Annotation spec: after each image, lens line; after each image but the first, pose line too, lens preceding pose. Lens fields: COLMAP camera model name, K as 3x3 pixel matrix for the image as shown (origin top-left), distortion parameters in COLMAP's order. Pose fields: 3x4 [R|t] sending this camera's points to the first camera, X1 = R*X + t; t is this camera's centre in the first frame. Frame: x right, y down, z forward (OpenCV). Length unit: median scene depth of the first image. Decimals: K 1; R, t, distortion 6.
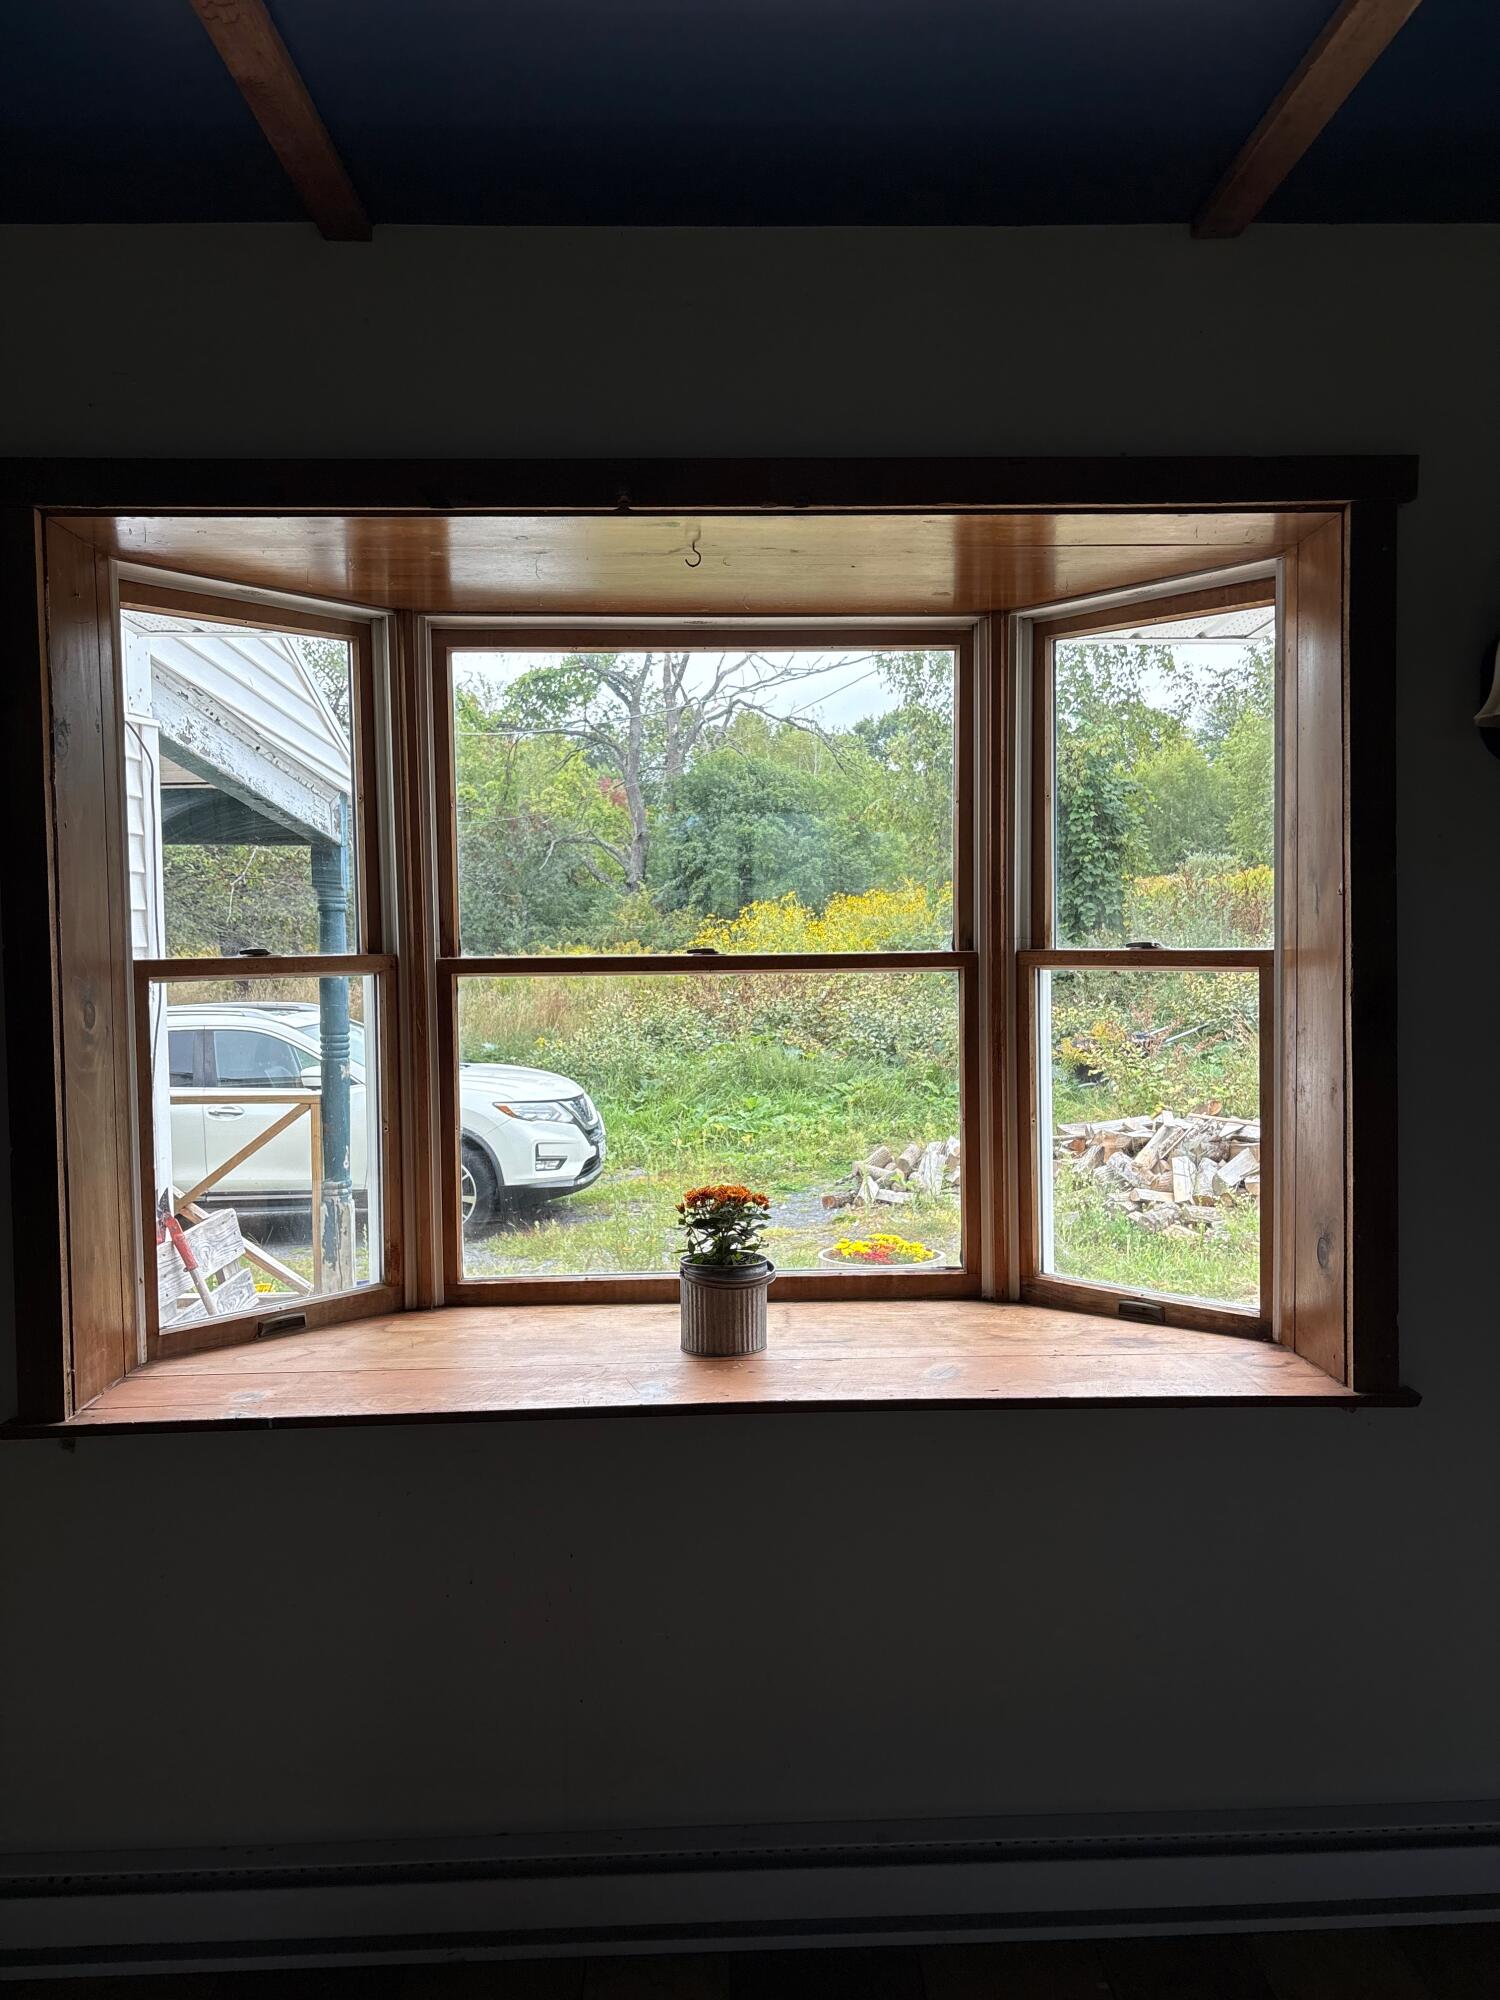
lens RADIAL K [[1508.3, 0, 750.0], [0, 1508.3, 1000.0], [0, 0, 1]] dist [0.113229, -0.232553]
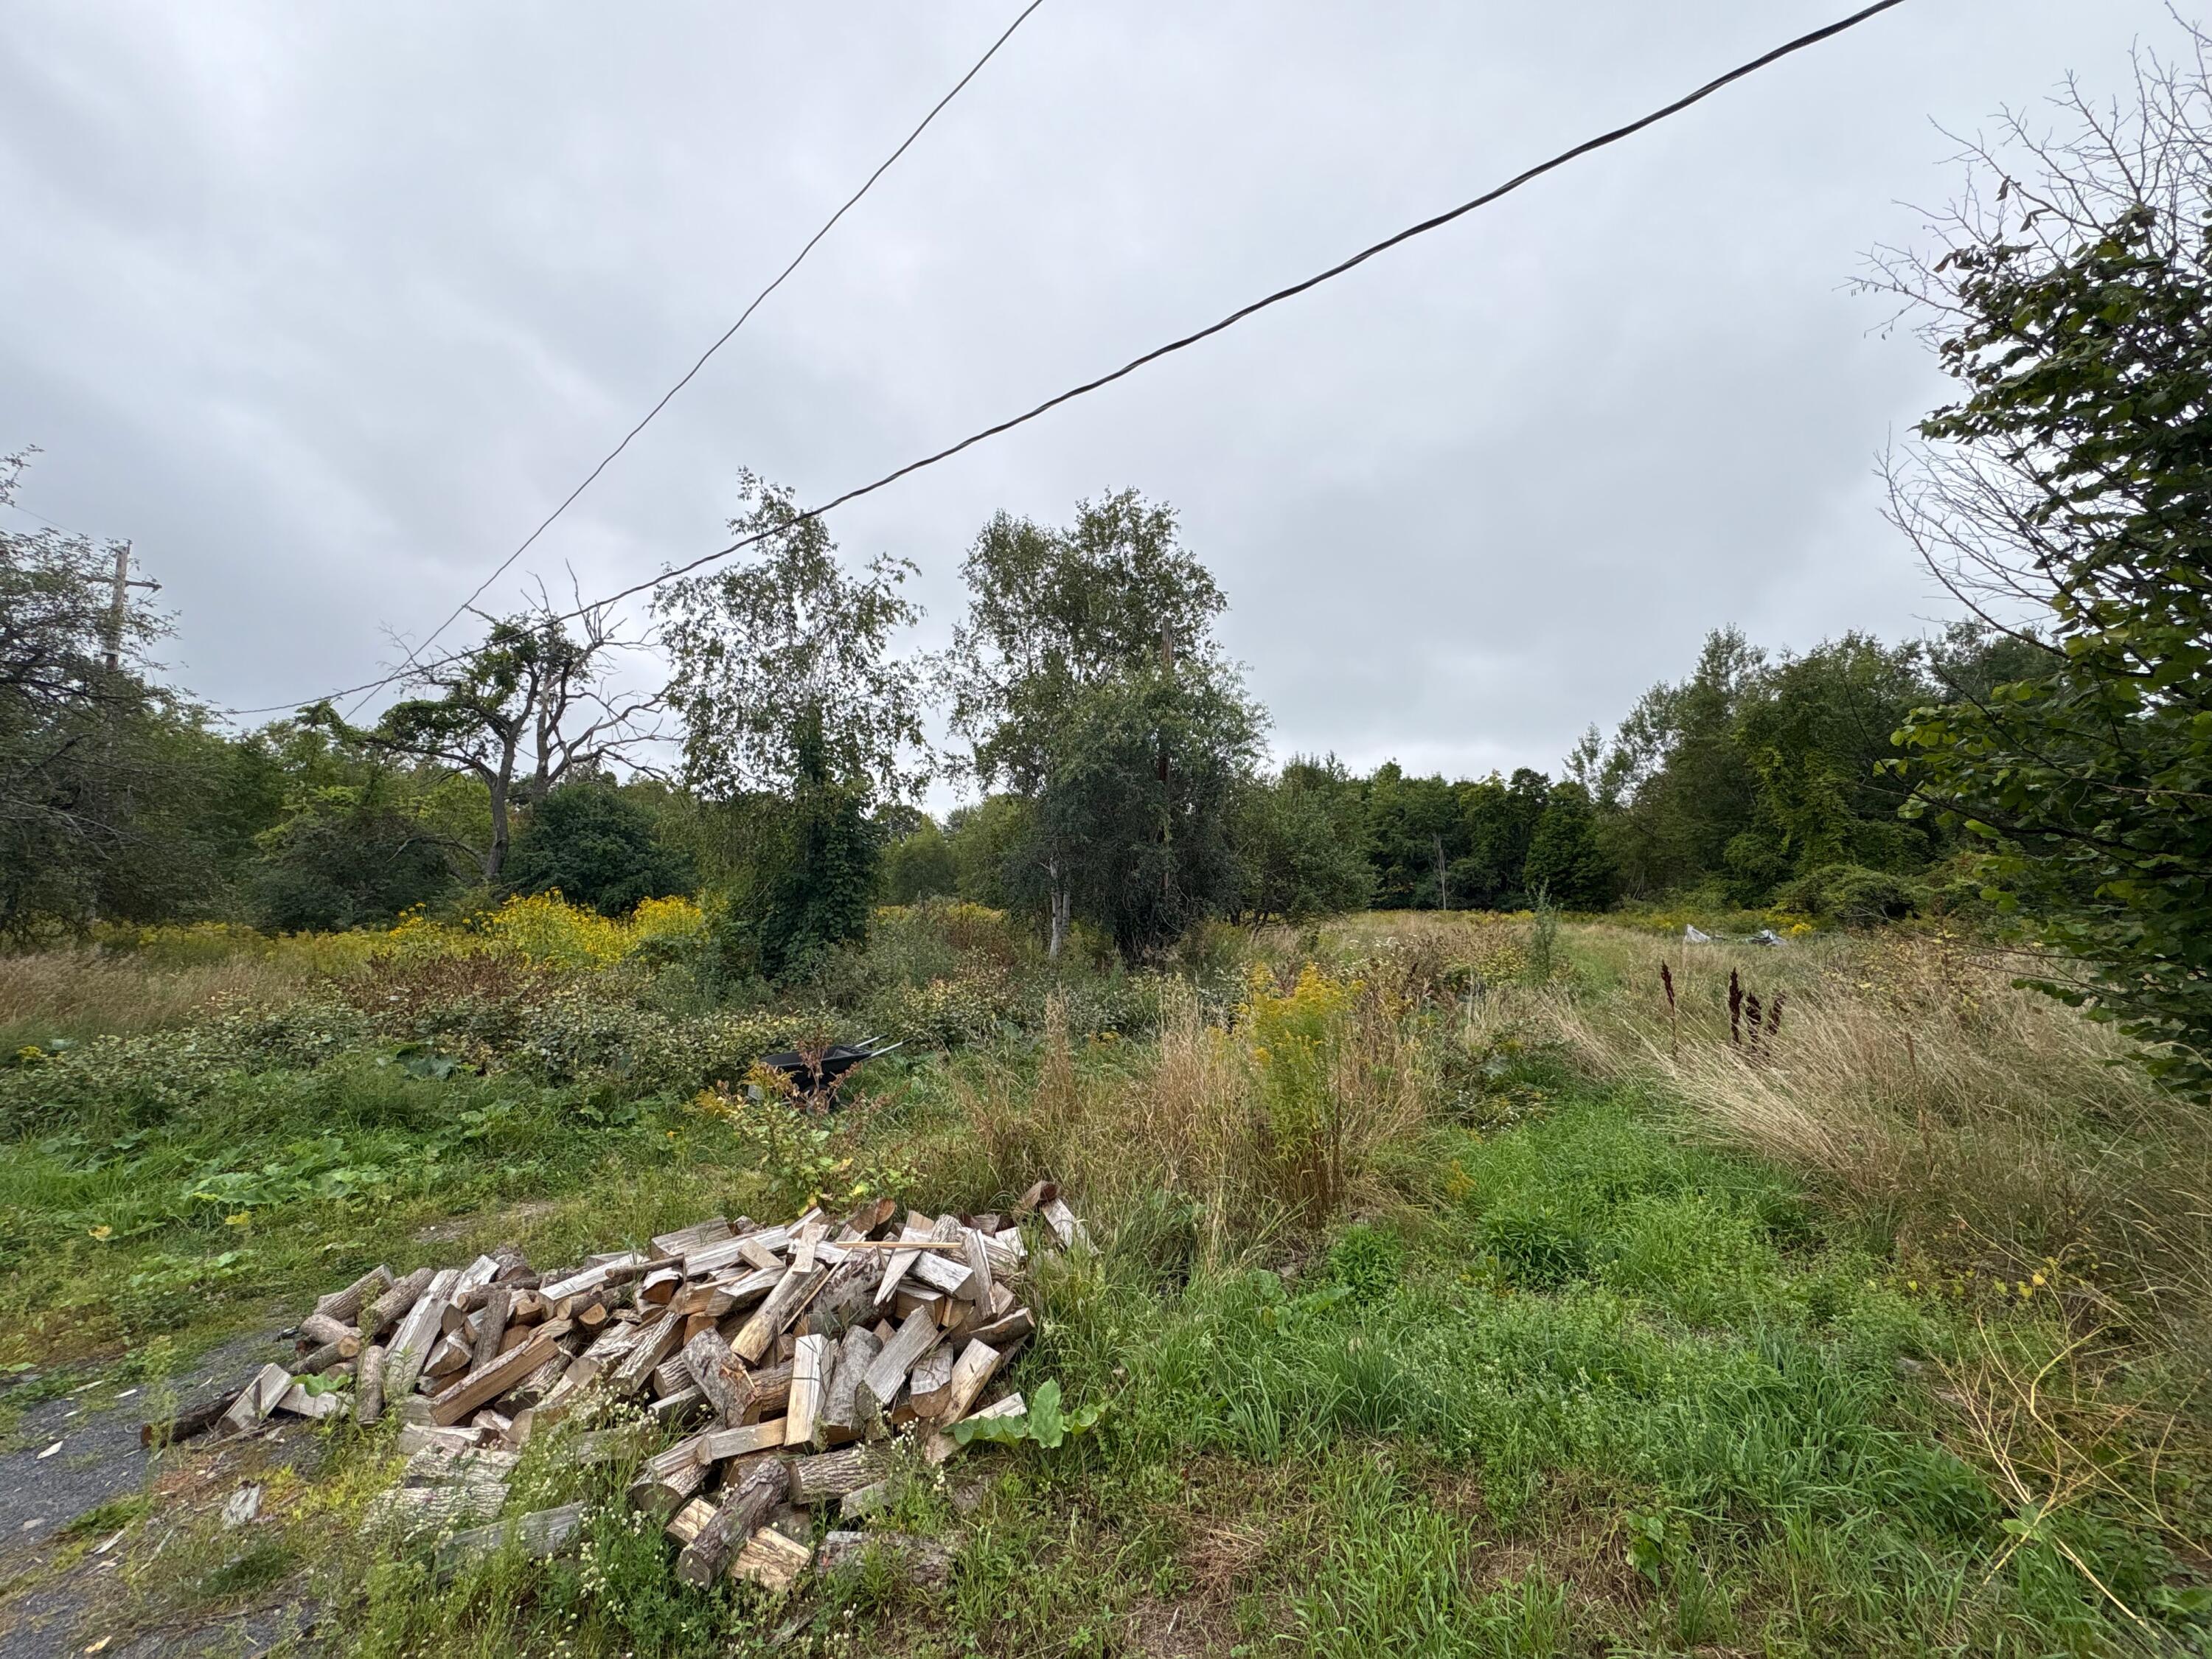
lens RADIAL K [[883.1, 0, 1107.5], [0, 883.1, 821.9], [0, 0, 1]] dist [-0.001124, -0.000313]
pose [[0.887612, 0.113503, 0.446388, 0.215077], [-0.032525, 0.982188, -0.185066, -0.035277], [-0.459443, 0.149748, 0.875493, 0.630423]]
